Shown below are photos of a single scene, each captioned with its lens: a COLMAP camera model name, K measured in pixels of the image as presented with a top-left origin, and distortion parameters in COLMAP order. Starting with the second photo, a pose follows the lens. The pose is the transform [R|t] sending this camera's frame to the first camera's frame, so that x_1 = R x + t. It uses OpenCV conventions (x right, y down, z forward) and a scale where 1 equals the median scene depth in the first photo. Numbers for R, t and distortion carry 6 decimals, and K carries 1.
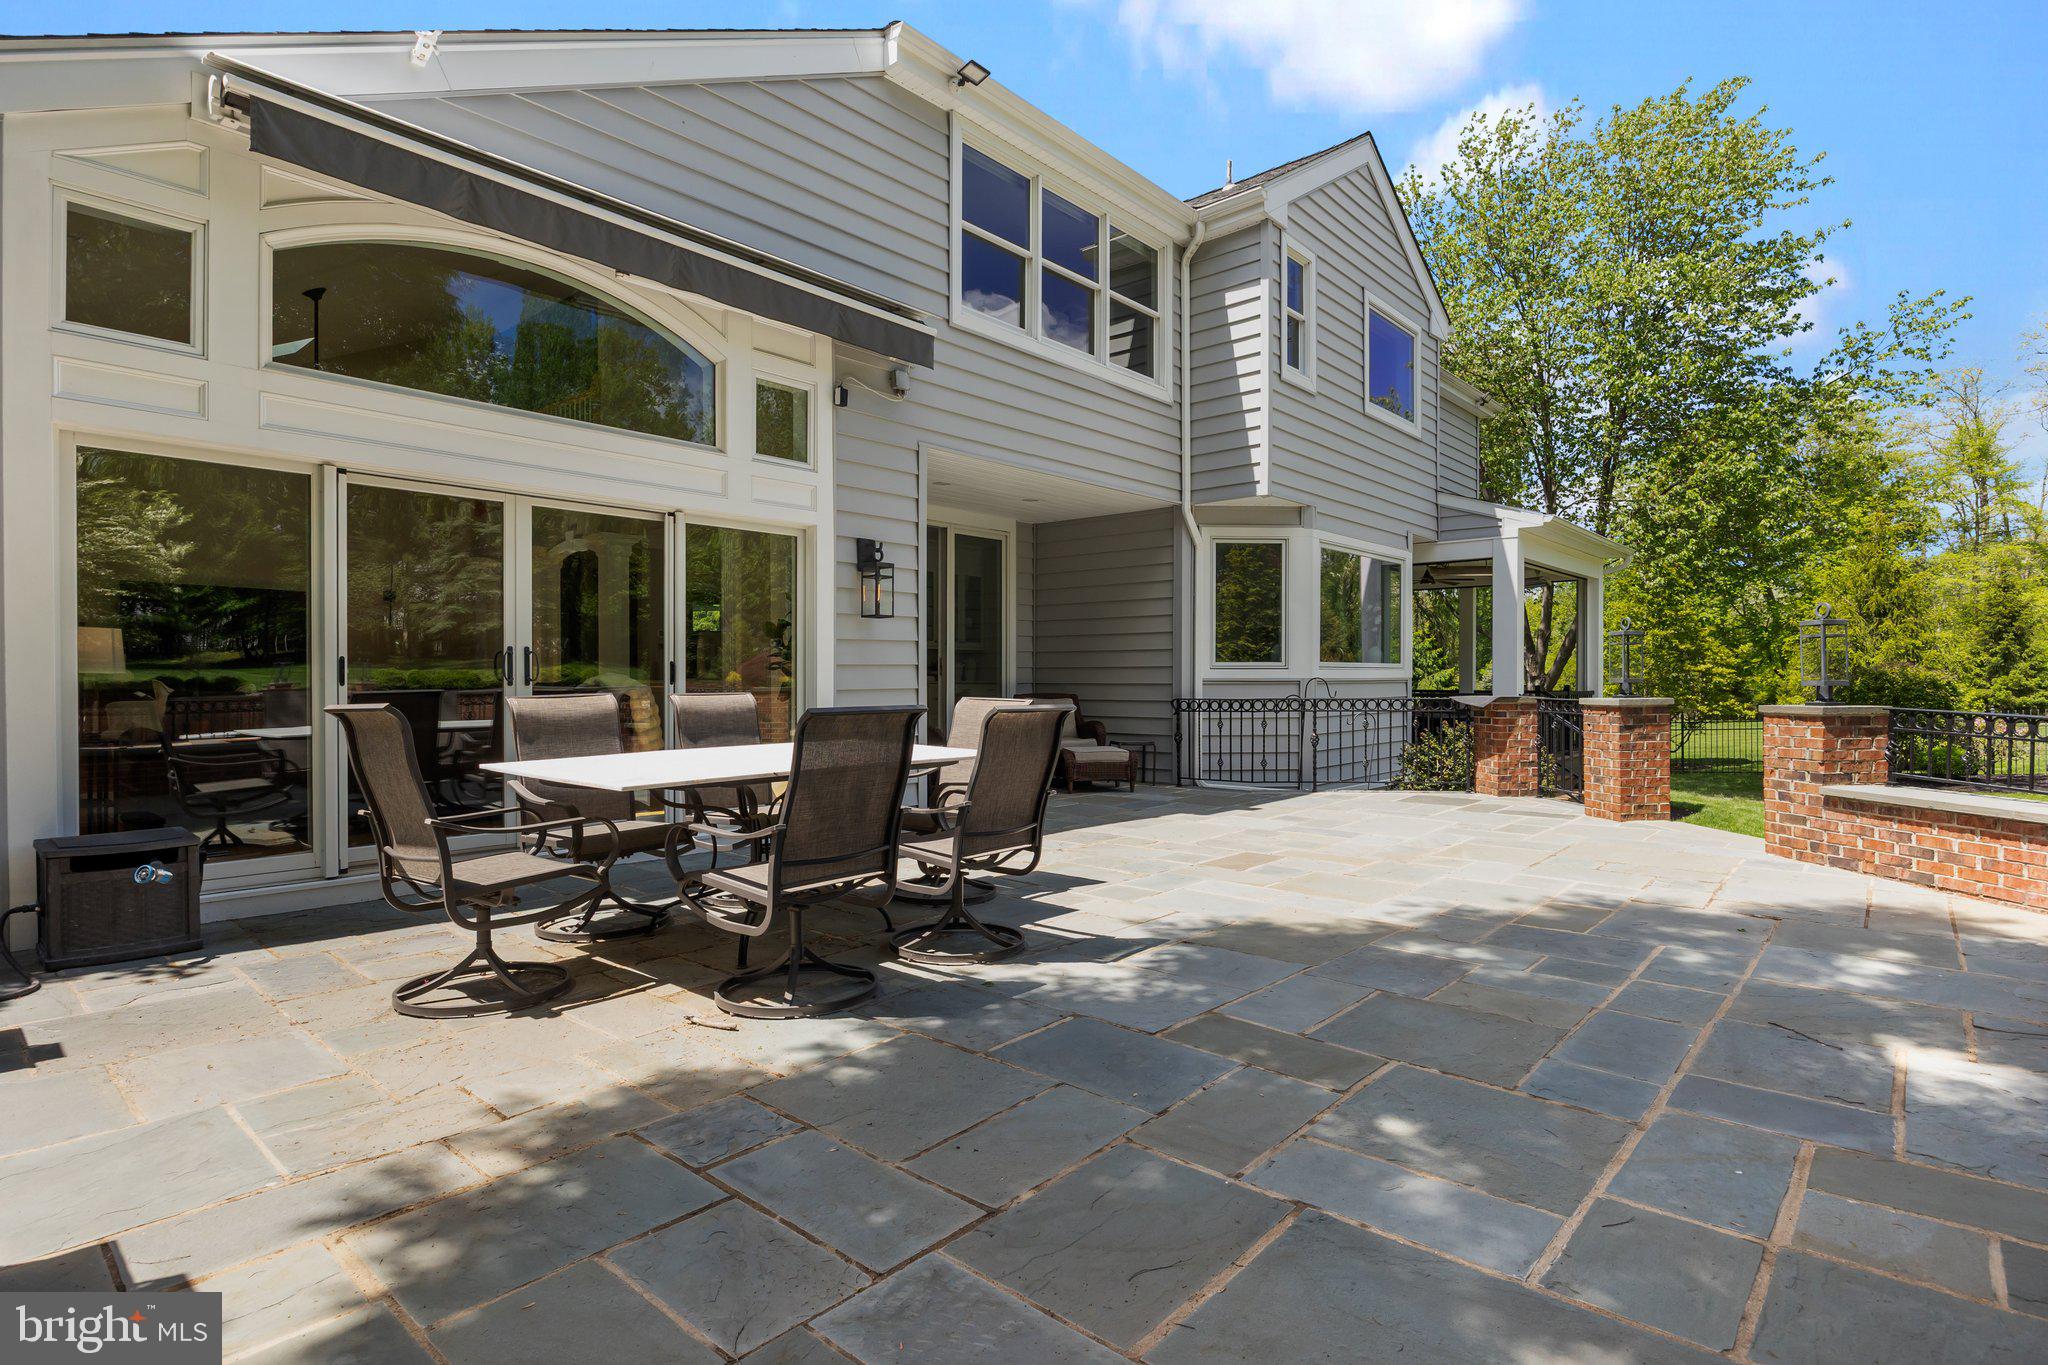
lens RADIAL K [[1019.6, 0, 1024.0], [0, 1019.6, 682.5], [0, 0, 1]] dist [-0.003732, 0.000058]
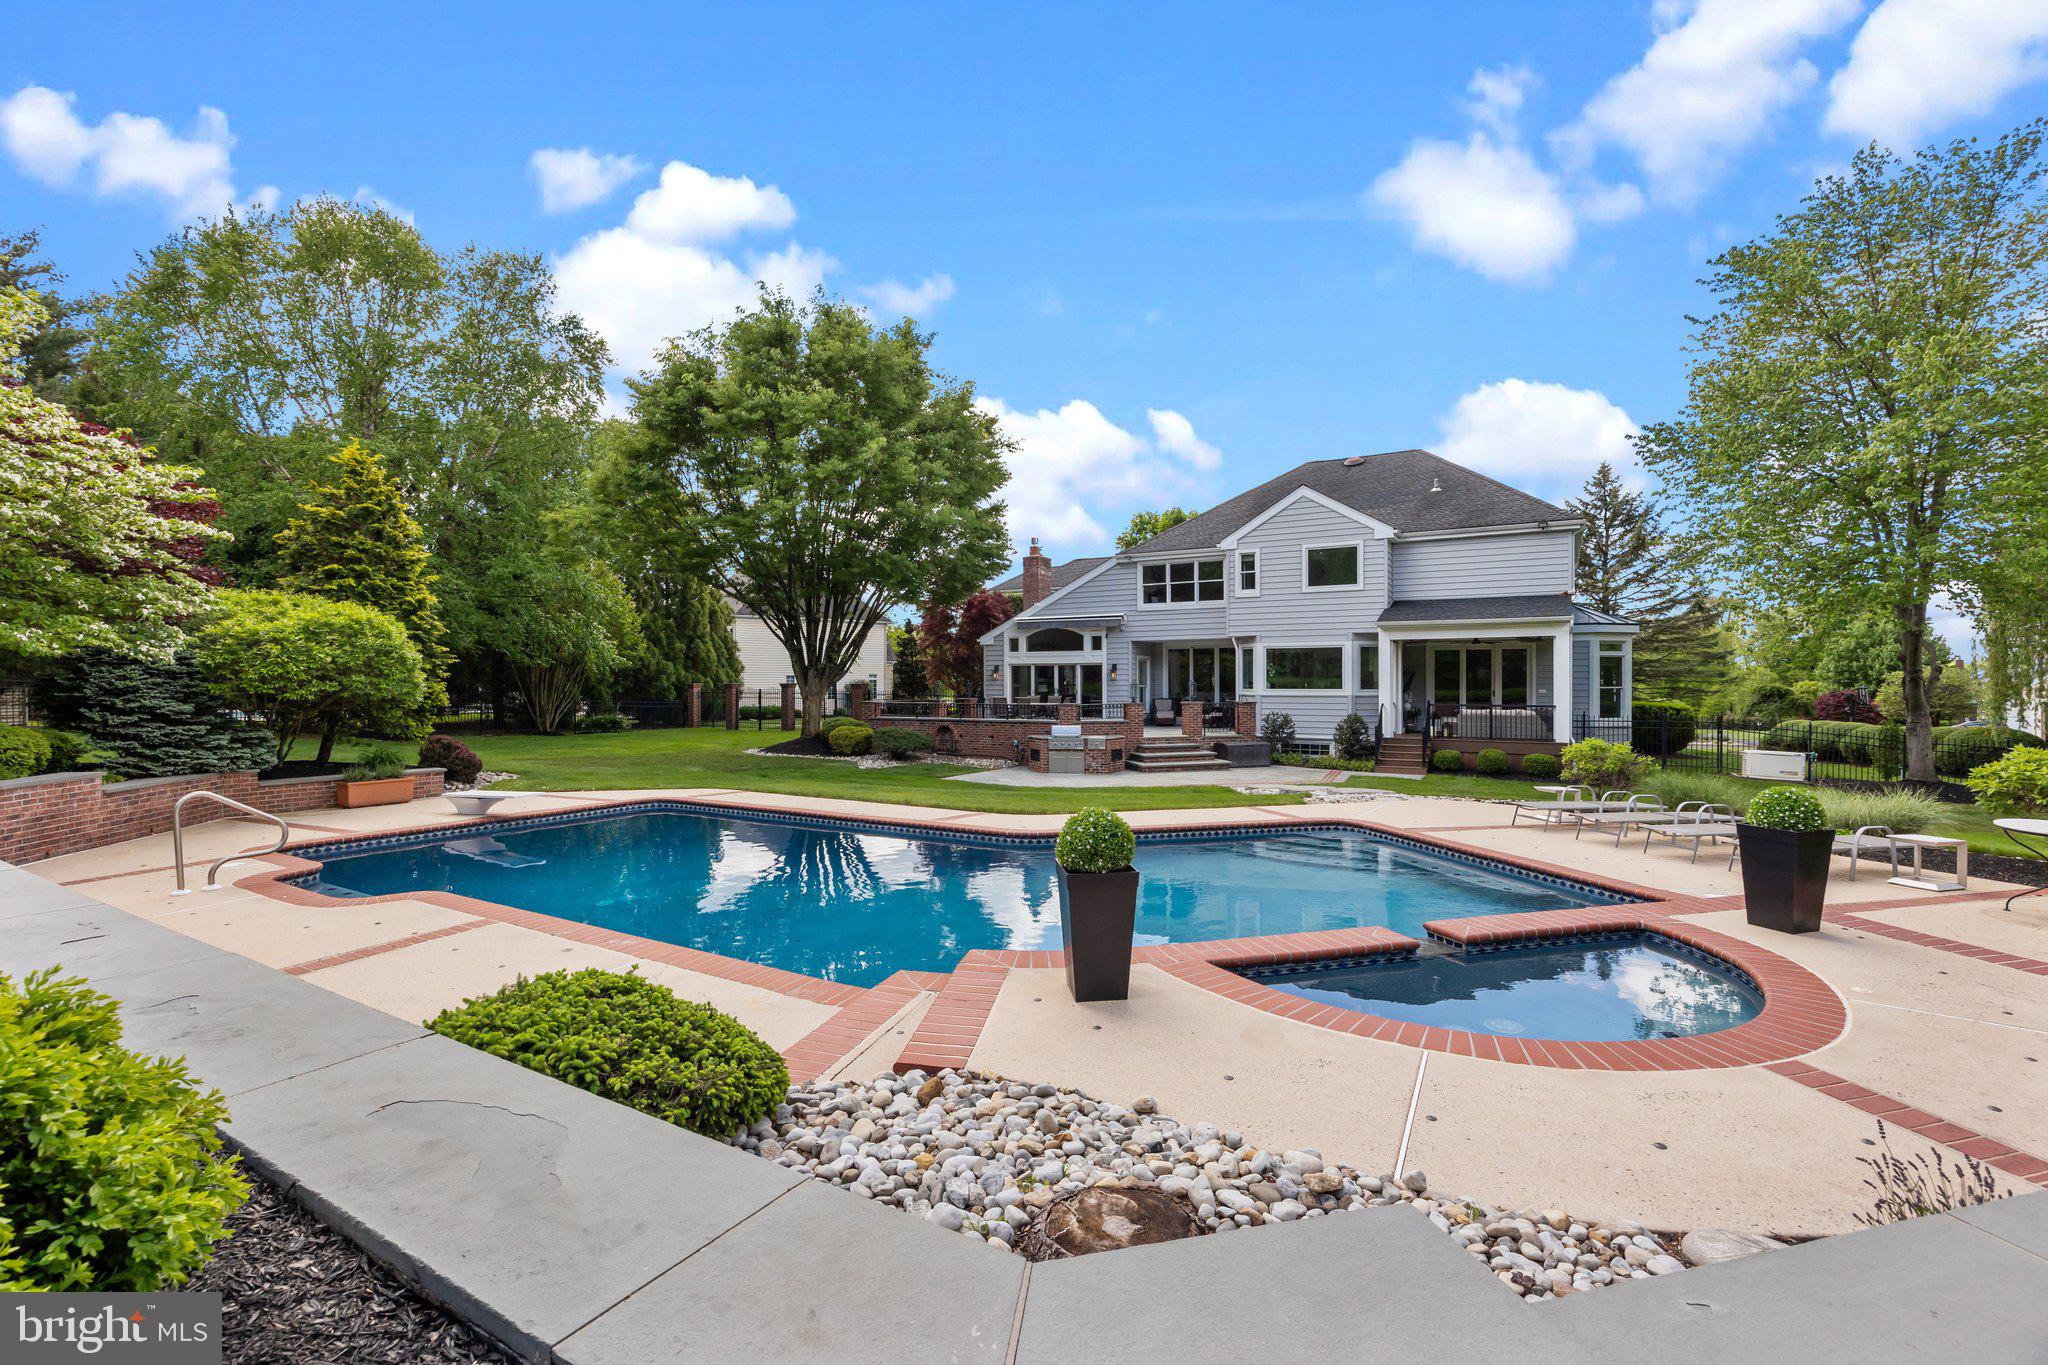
lens RADIAL K [[898.0, 0, 1024.0], [0, 898.0, 682.5], [0, 0, 1]] dist [-0.015161, -0.000178]
pose [[0.186599, 0.004106, -0.982428, 4.339844], [-0.004211, 0.999985, 0.003380, -0.073796], [0.982427, 0.003506, 0.186613, -0.212015]]
